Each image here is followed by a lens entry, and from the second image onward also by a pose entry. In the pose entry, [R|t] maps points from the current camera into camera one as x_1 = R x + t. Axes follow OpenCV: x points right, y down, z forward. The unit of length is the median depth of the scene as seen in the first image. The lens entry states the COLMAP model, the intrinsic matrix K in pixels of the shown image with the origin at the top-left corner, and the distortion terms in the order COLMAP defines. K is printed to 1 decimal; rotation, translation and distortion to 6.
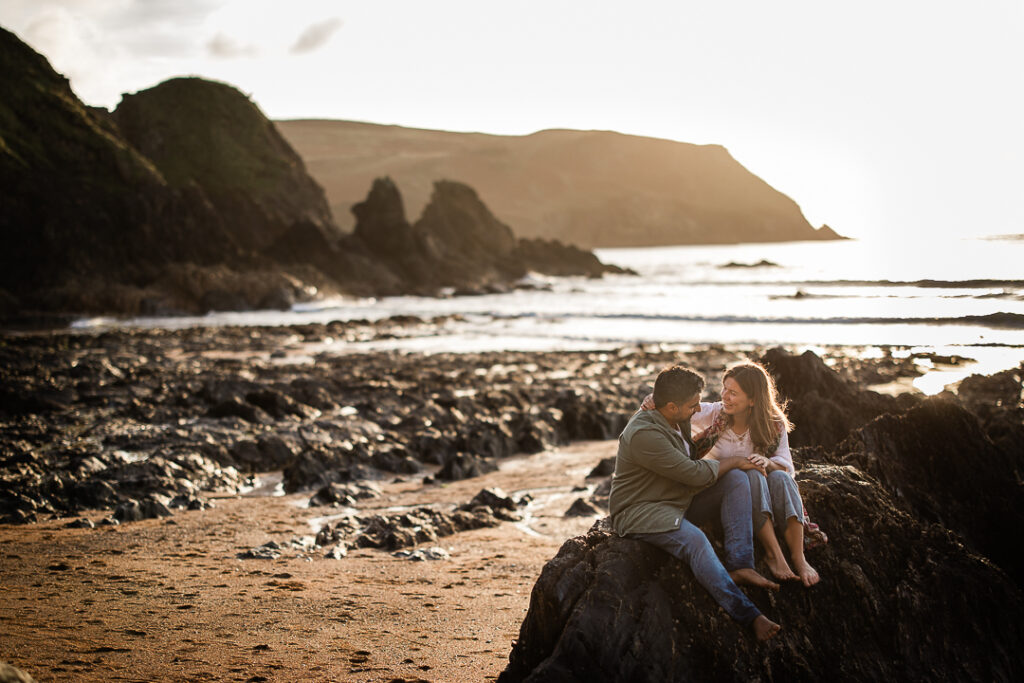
lens RADIAL K [[1774.1, 0, 512.0], [0, 1774.1, 341.5], [0, 0, 1]] dist [-0.115852, 0.282054]
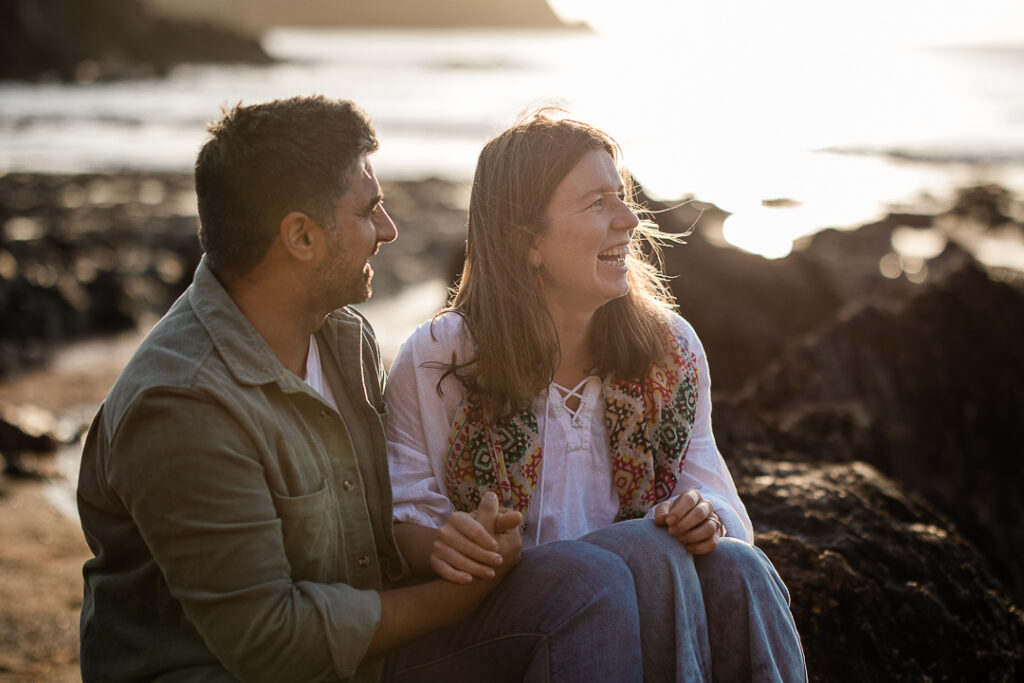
lens RADIAL K [[1774.1, 0, 512.0], [0, 1774.1, 341.5], [0, 0, 1]] dist [-0.115852, 0.282054]
pose [[0.986035, 0.004535, 0.166479, 0.065628], [-0.020018, 0.995609, 0.091443, 0.015253], [-0.165333, -0.093498, 0.981796, 0.685996]]
